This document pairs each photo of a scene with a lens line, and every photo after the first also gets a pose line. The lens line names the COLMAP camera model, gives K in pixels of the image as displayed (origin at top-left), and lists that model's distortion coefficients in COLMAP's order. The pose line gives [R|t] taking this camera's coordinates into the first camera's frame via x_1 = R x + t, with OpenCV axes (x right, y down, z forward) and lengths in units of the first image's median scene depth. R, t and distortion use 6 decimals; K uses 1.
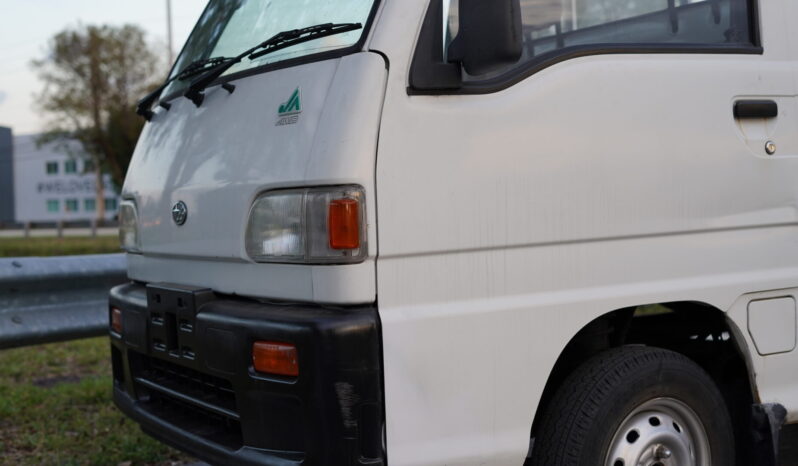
lens RADIAL K [[1223.4, 0, 395.8], [0, 1223.4, 236.0], [0, 0, 1]] dist [-0.012742, -0.010975]
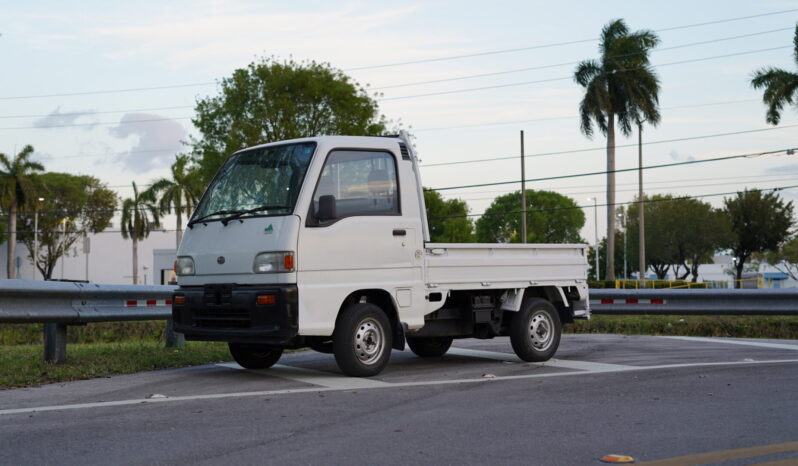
lens RADIAL K [[1223.4, 0, 395.8], [0, 1223.4, 236.0], [0, 0, 1]] dist [-0.012742, -0.010975]
pose [[0.969438, 0.027499, 0.243791, -0.589385], [-0.009335, 0.997113, -0.075353, 0.175409], [-0.245159, 0.070774, 0.966896, -2.482590]]
